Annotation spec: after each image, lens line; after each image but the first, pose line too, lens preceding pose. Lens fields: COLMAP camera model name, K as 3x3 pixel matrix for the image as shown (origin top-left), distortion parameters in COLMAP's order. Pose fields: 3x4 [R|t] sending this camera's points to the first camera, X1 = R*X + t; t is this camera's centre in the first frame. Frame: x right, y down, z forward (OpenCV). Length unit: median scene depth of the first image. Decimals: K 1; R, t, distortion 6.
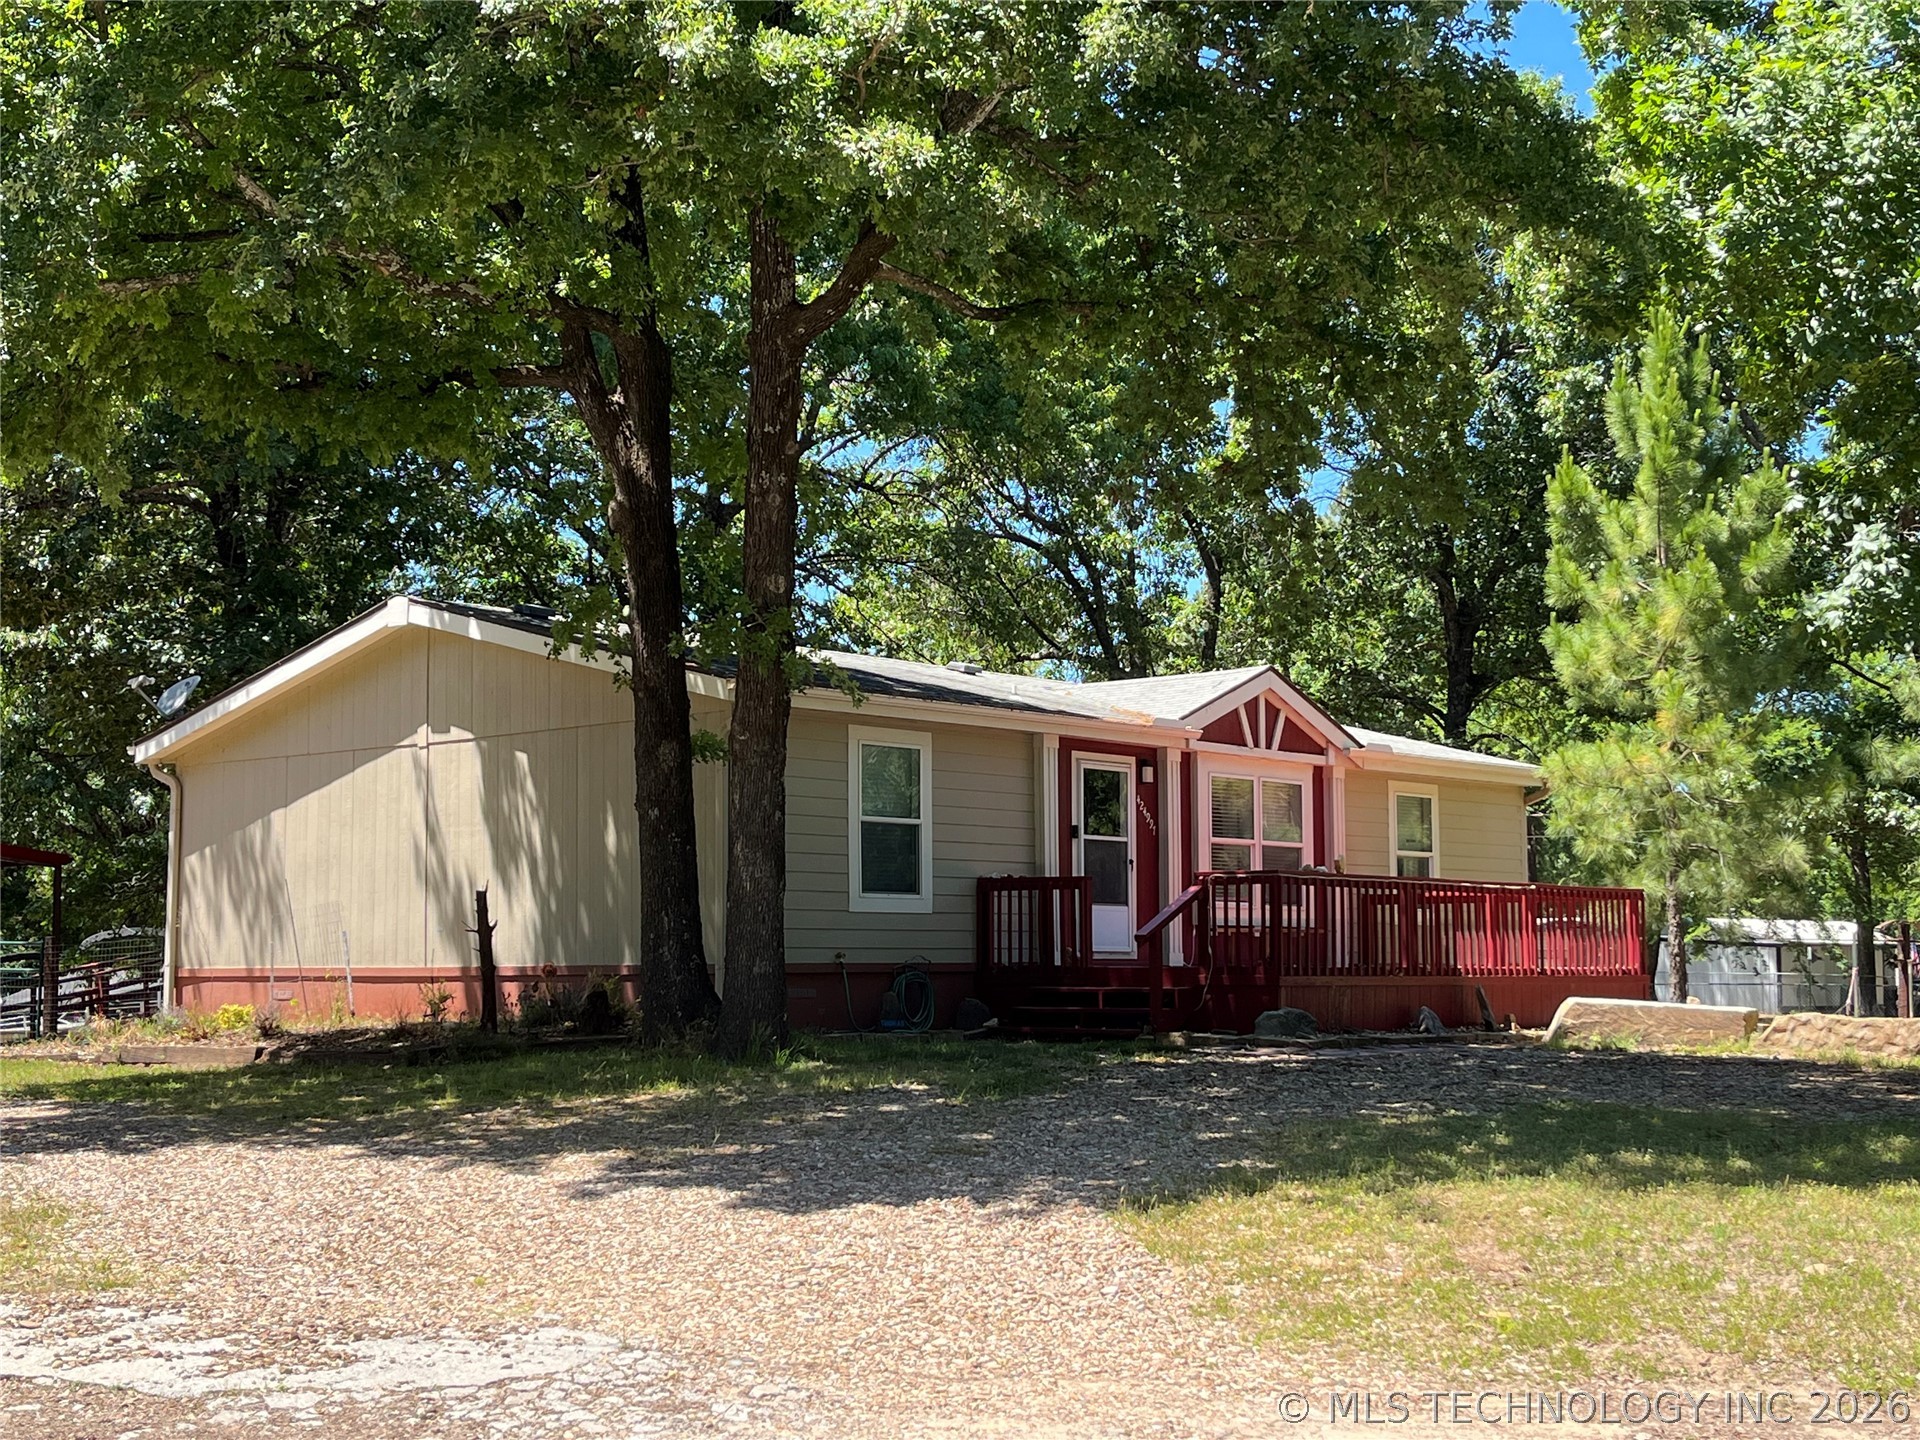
lens RADIAL K [[2508.9, 0, 960.0], [0, 2508.9, 720.0], [0, 0, 1]] dist [0.072584, -0.006747]
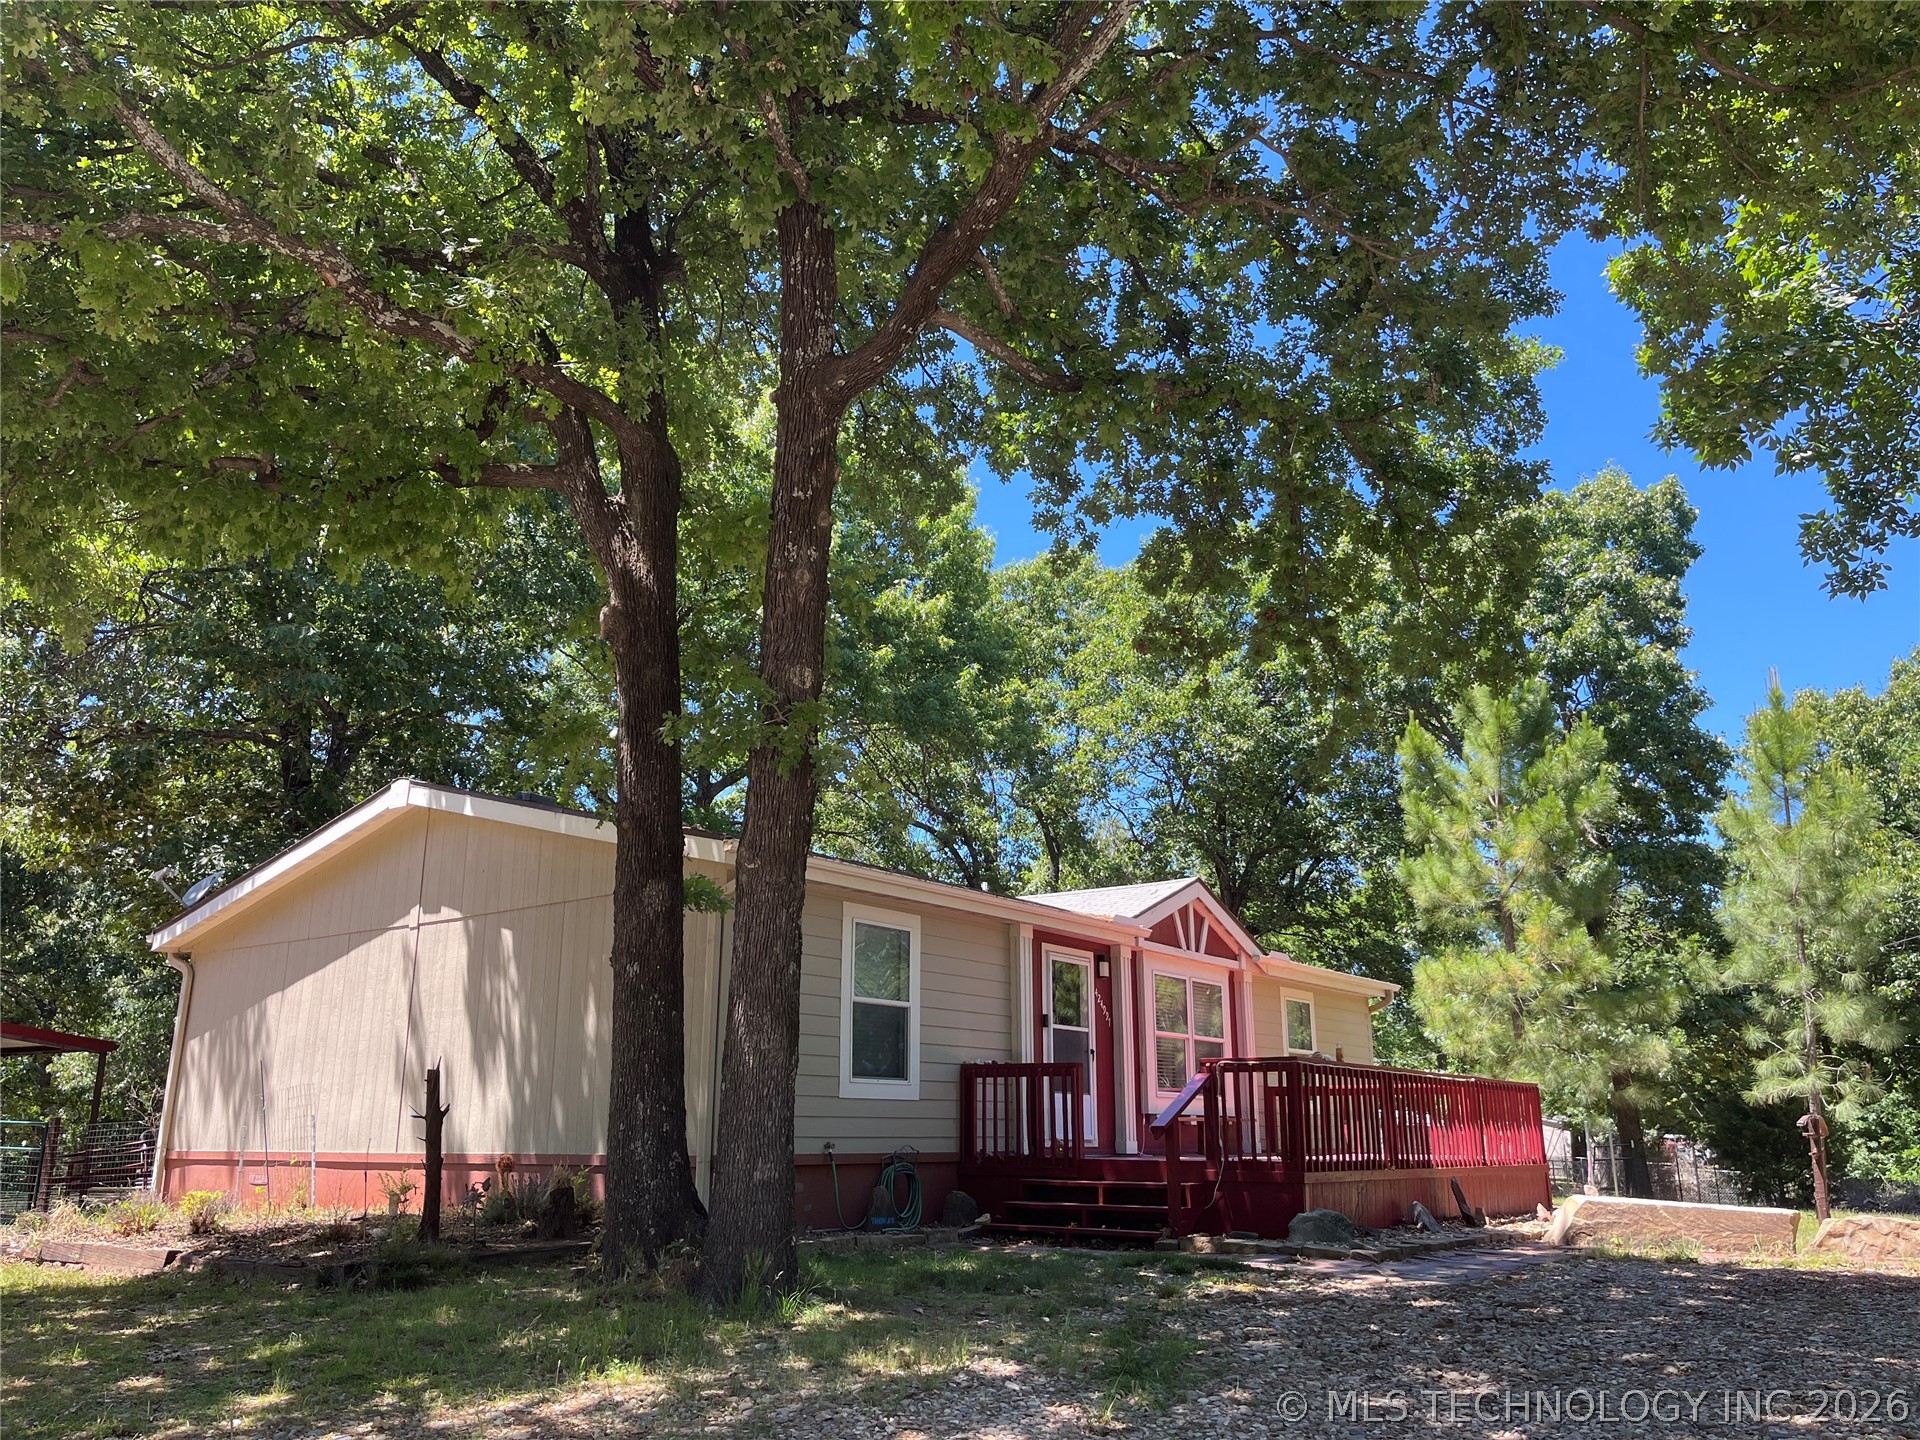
lens RADIAL K [[1446.0, 0, 960.0], [0, 1446.0, 720.0], [0, 0, 1]] dist [0.050438, -0.066958]
pose [[0.996313, 0.028827, 0.080800, -0.042884], [-0.013820, 0.983484, -0.180466, 0.030934], [-0.084668, 0.178684, 0.980257, 0.390306]]
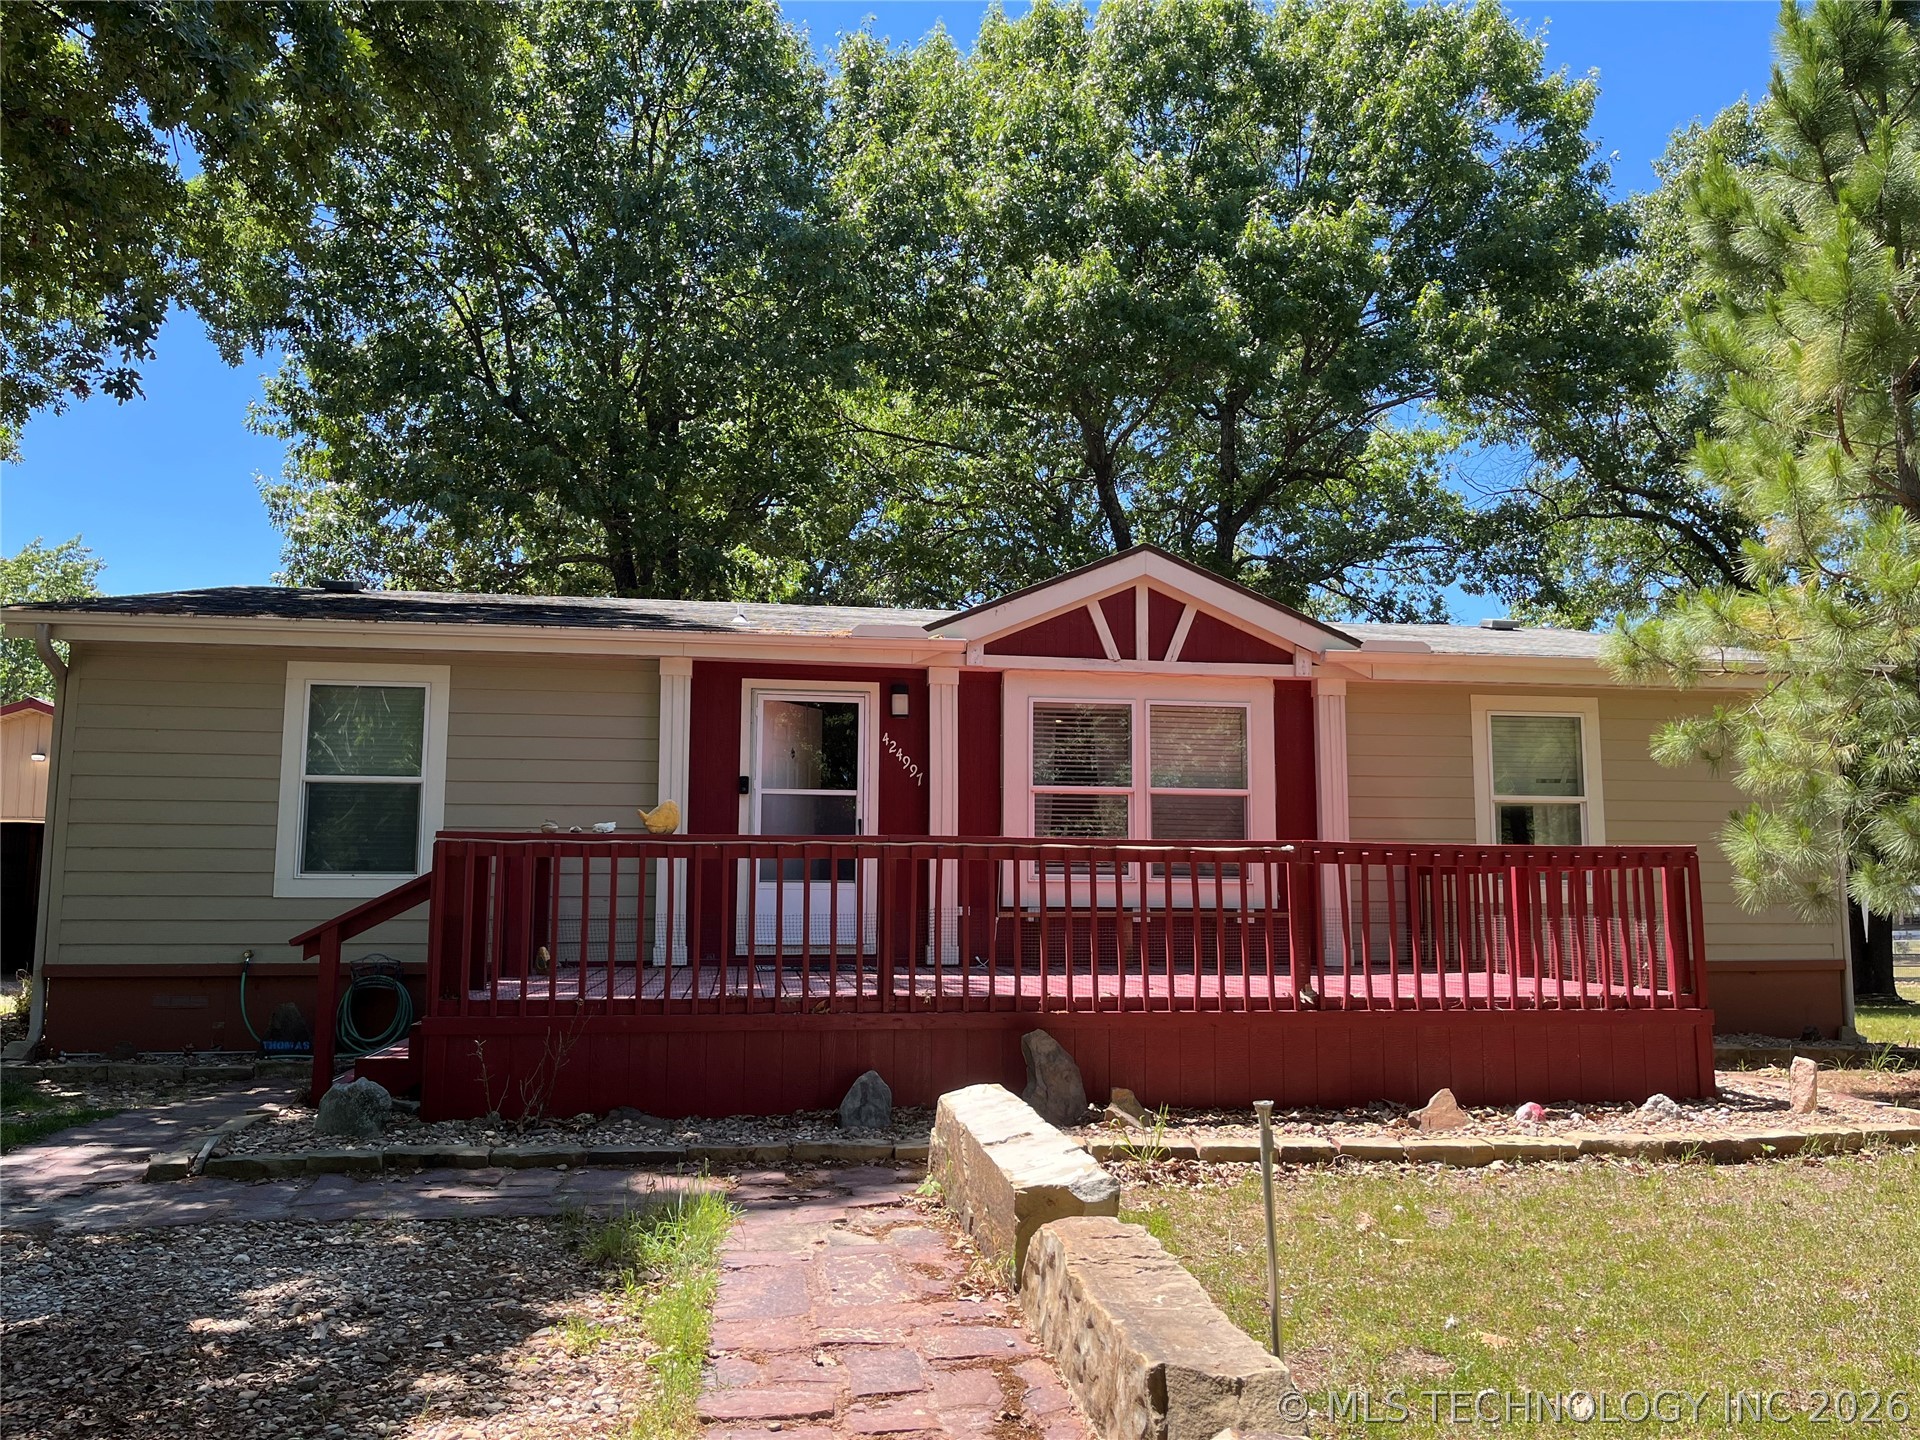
lens RADIAL K [[1446.0, 0, 960.0], [0, 1446.0, 720.0], [0, 0, 1]] dist [0.050438, -0.066958]
pose [[0.765544, -0.071391, -0.639411, 0.379495], [0.056348, 0.997445, -0.043903, 0.048222], [0.640912, -0.002420, 0.767611, 0.714590]]
